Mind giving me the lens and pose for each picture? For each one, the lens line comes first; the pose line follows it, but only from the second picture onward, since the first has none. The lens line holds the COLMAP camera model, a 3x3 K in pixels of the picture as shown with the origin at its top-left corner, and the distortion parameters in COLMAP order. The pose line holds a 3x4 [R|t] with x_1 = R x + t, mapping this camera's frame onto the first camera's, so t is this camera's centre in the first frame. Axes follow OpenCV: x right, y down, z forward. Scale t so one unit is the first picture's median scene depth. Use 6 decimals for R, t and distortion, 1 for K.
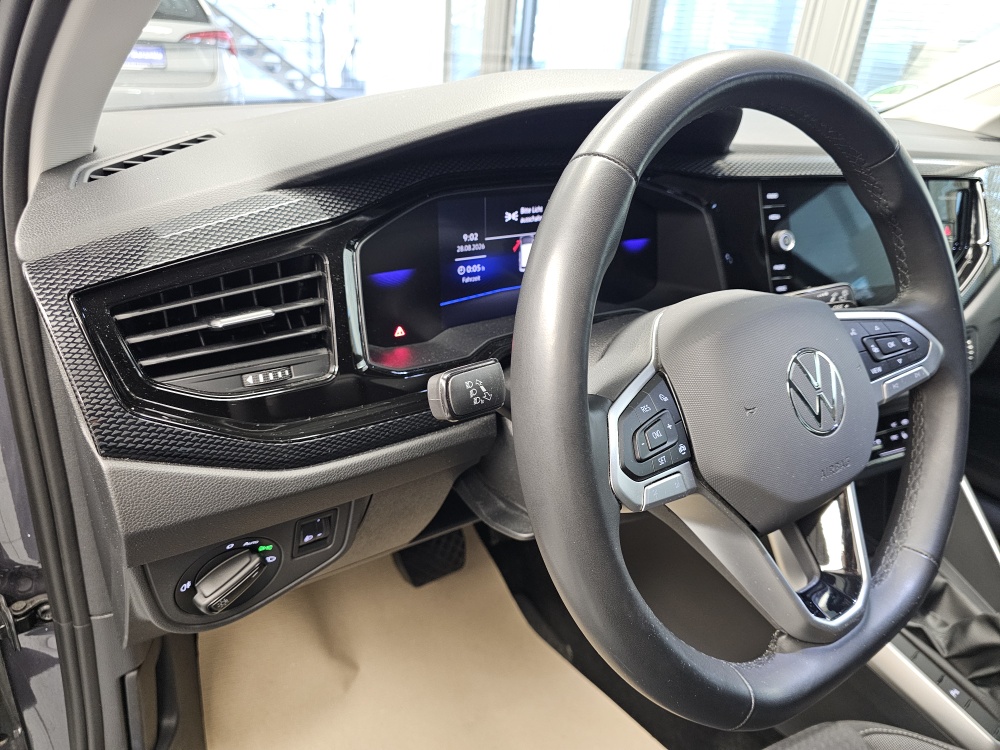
lens RADIAL K [[675.5, 0, 499.0], [0, 675.5, 376.2], [0, 0, 1]] dist [0.054770, -0.056536]
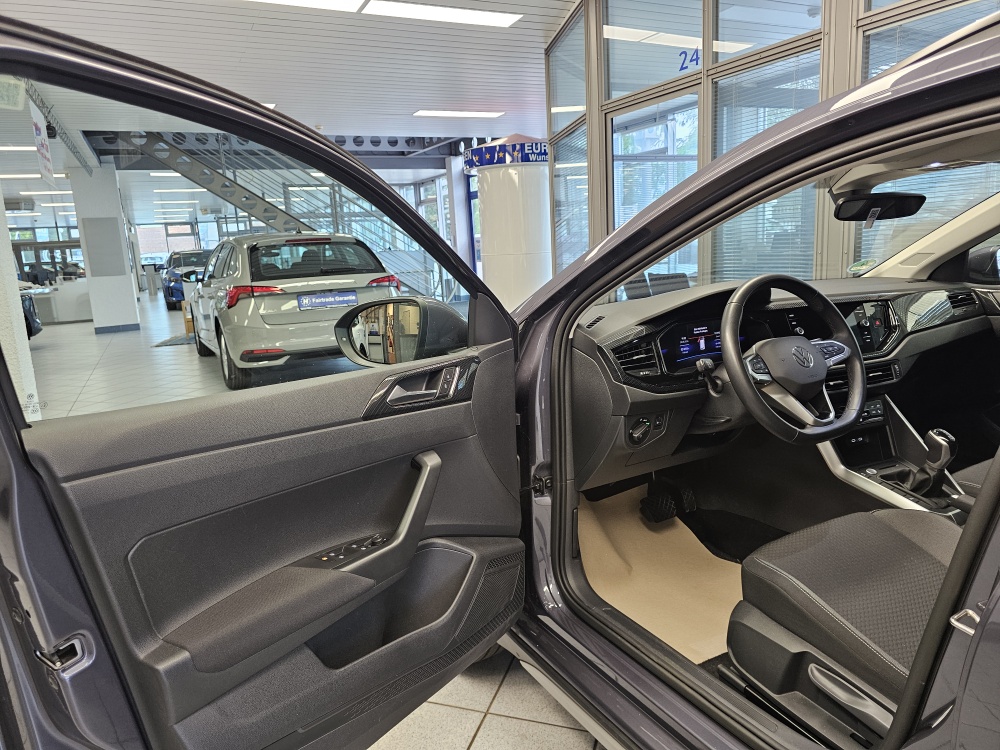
lens RADIAL K [[675.5, 0, 490.7], [0, 675.5, 371.2], [0, 0, 1]] dist [0.054770, -0.056536]
pose [[0.986264, -0.109573, -0.123601, -0.650746], [0.070855, 0.956603, -0.282648, 0.880558], [0.149207, 0.270008, 0.951227, -2.368756]]
